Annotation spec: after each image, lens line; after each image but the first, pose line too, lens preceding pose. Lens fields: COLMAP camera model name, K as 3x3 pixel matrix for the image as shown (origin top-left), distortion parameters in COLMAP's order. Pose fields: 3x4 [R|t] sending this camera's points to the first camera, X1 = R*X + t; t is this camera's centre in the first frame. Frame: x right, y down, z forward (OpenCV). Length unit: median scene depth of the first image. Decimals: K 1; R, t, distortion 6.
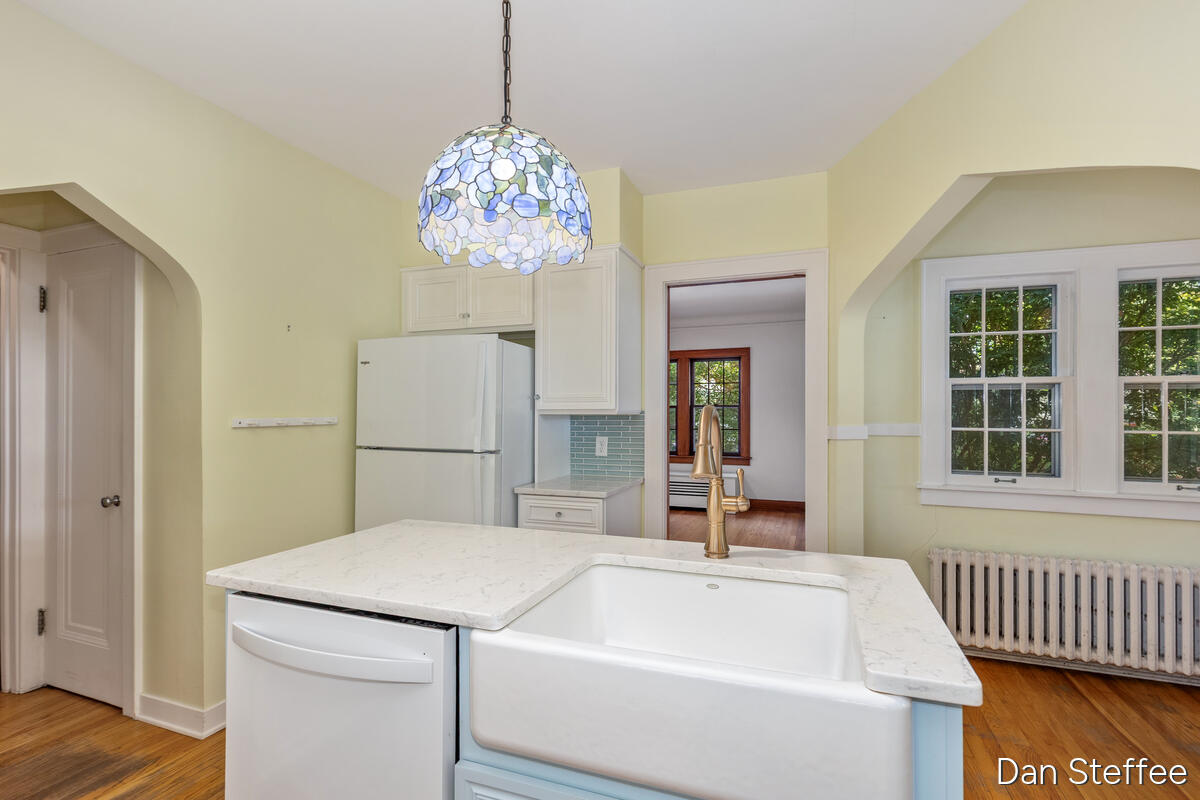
lens RADIAL K [[556.7, 0, 608.9], [0, 556.7, 409.4], [0, 0, 1]] dist [-0.001089, -0.000125]
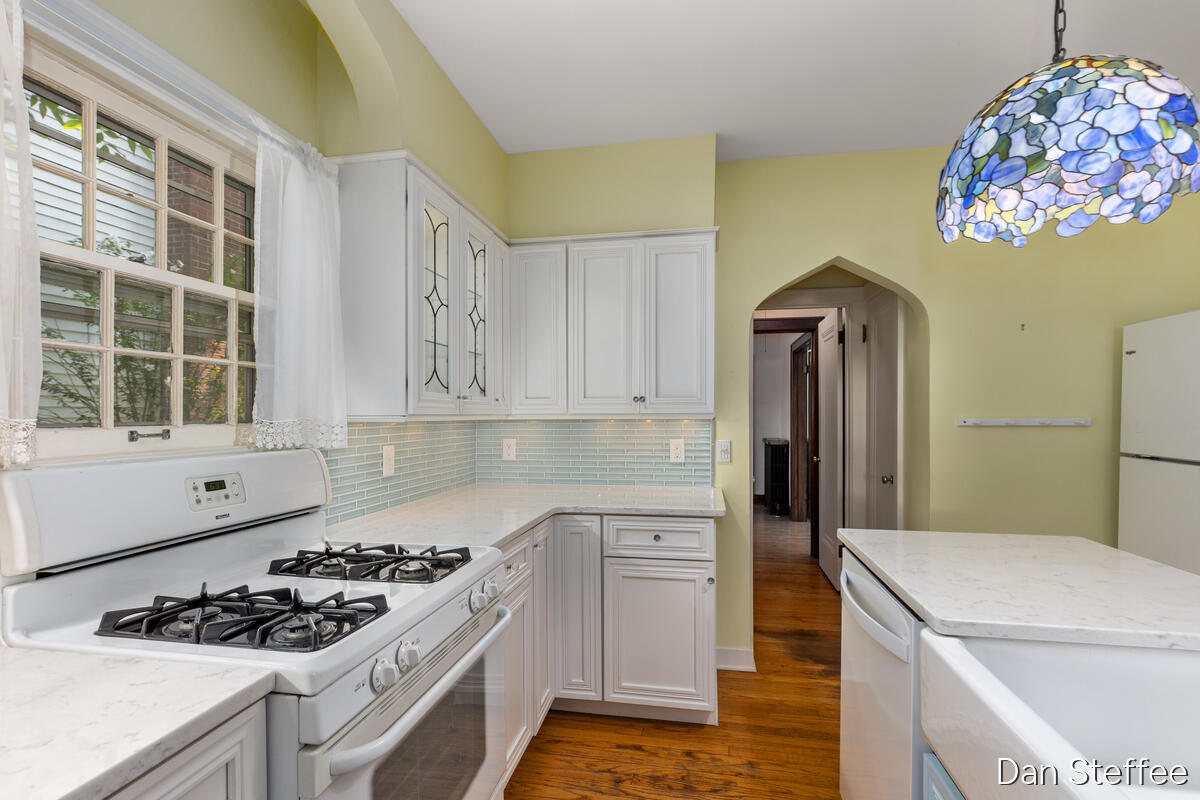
lens RADIAL K [[556.7, 0, 608.9], [0, 556.7, 409.4], [0, 0, 1]] dist [-0.001089, -0.000125]
pose [[0.168547, -0.006206, -0.985674, 0.470395], [0.003408, 0.999978, -0.005714, 0.005212], [0.985688, -0.002396, 0.168565, 0.187096]]
